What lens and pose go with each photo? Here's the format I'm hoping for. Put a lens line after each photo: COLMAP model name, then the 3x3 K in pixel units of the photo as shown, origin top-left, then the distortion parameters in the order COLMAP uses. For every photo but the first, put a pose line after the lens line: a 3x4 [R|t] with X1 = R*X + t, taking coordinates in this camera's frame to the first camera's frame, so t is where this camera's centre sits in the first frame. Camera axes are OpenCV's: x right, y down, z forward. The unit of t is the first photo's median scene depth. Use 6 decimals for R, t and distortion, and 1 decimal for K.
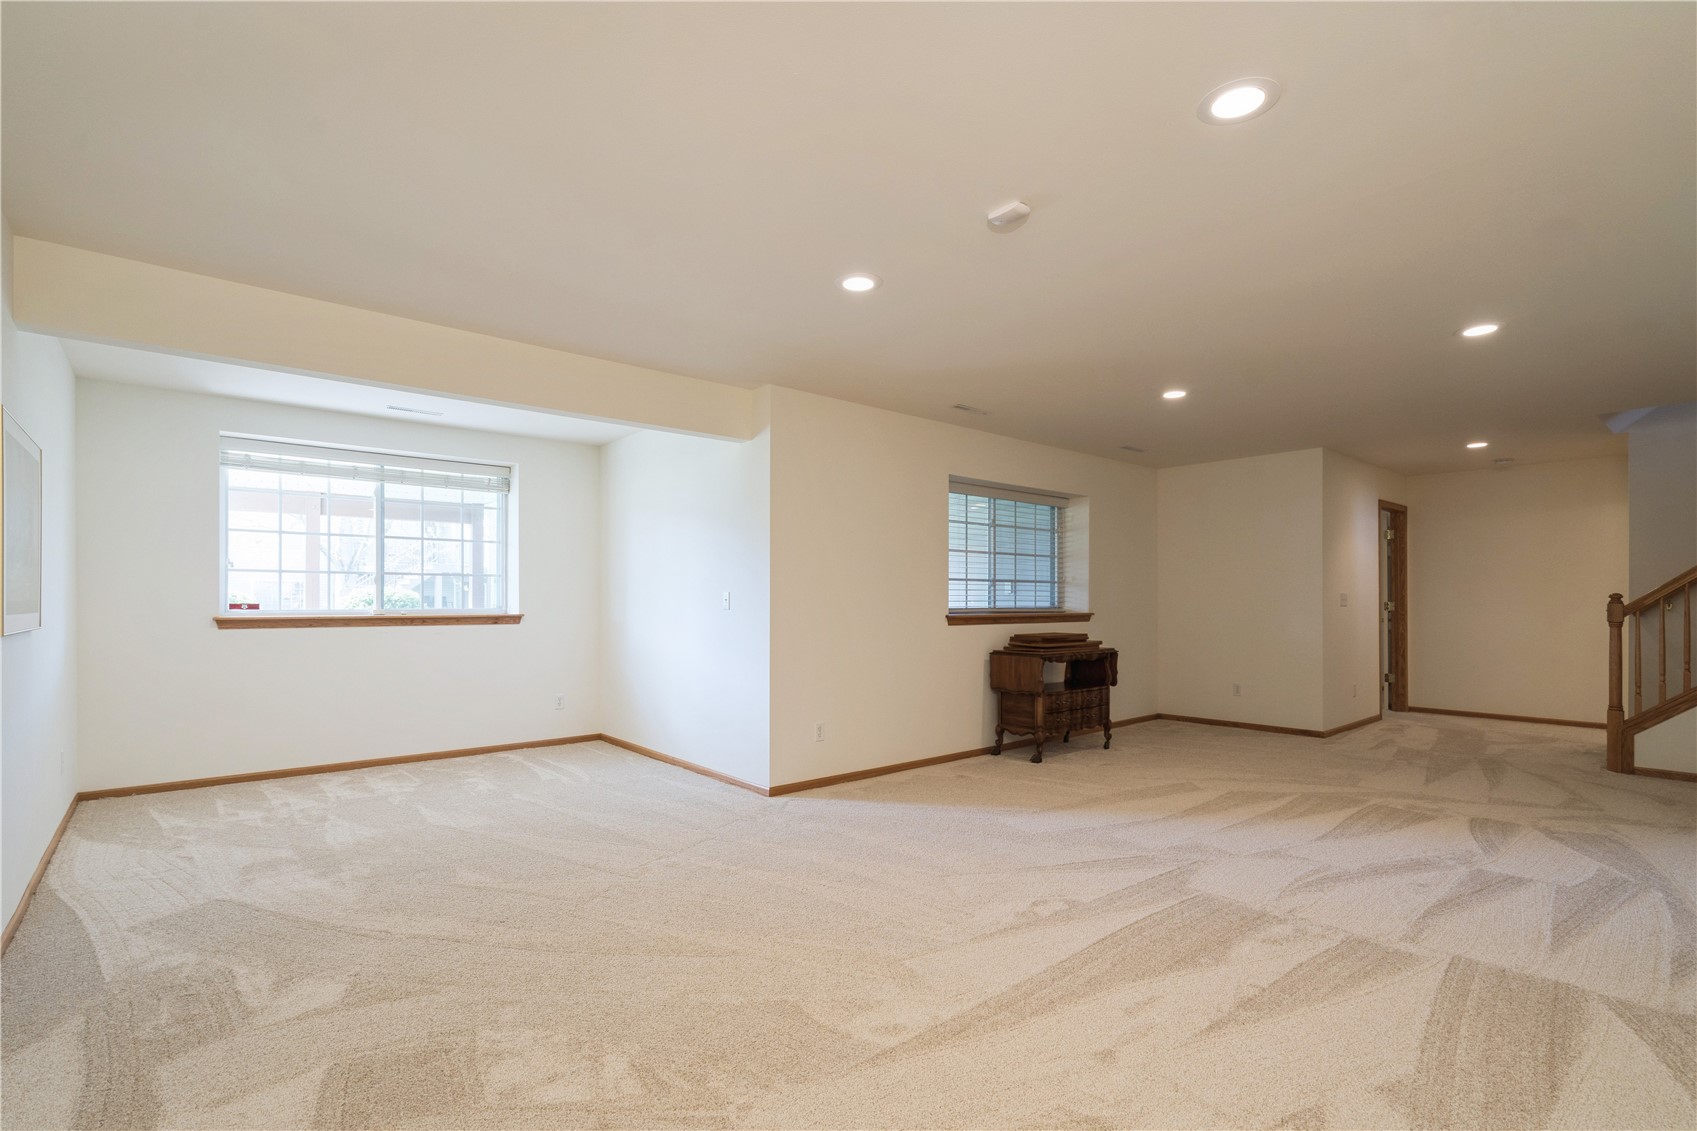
lens RADIAL K [[778.3, 0, 849.2], [0, 778.3, 591.5], [0, 0, 1]] dist [0.007970, 0.000251]
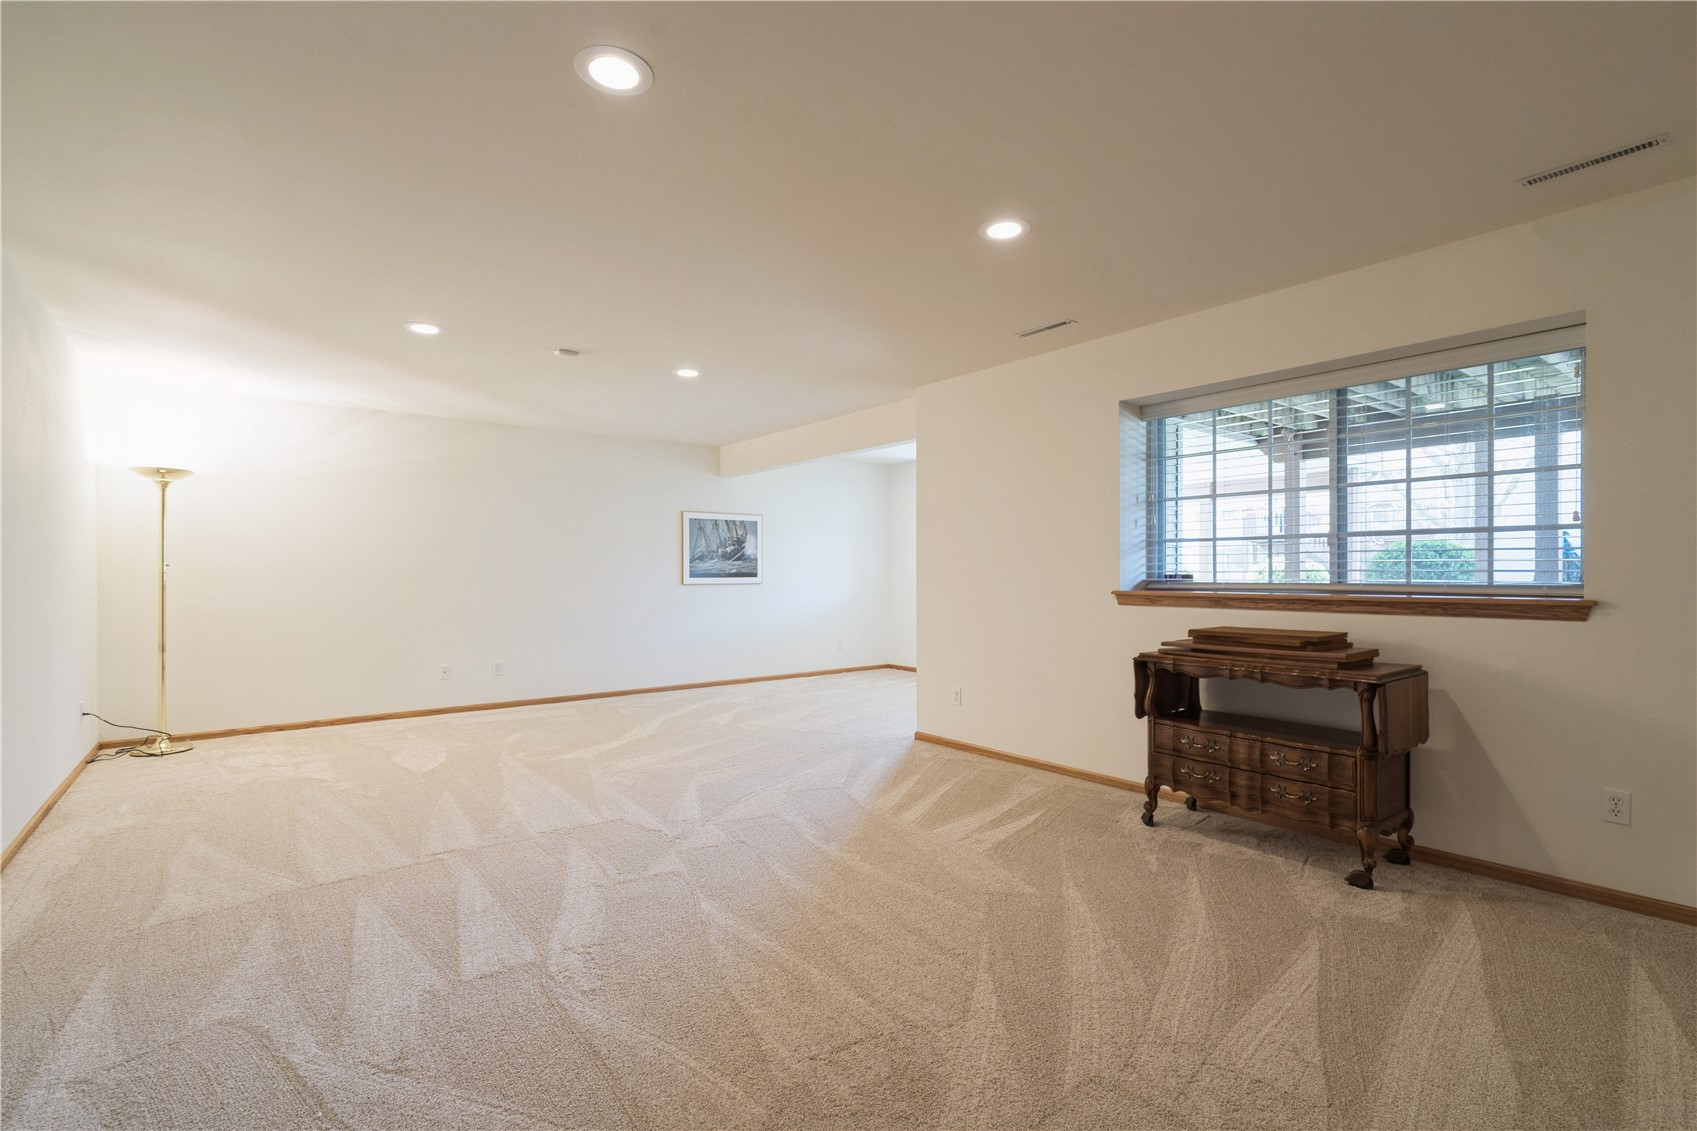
lens RADIAL K [[767.5, 0, 843.0], [0, 767.5, 573.9], [0, 0, 1]] dist [-0.001108, 0.000857]
pose [[-0.034893, 0.013012, -0.999306, 0.808729], [0.023189, 0.999657, 0.012207, -0.001622], [0.999122, -0.022747, -0.035182, 0.718689]]
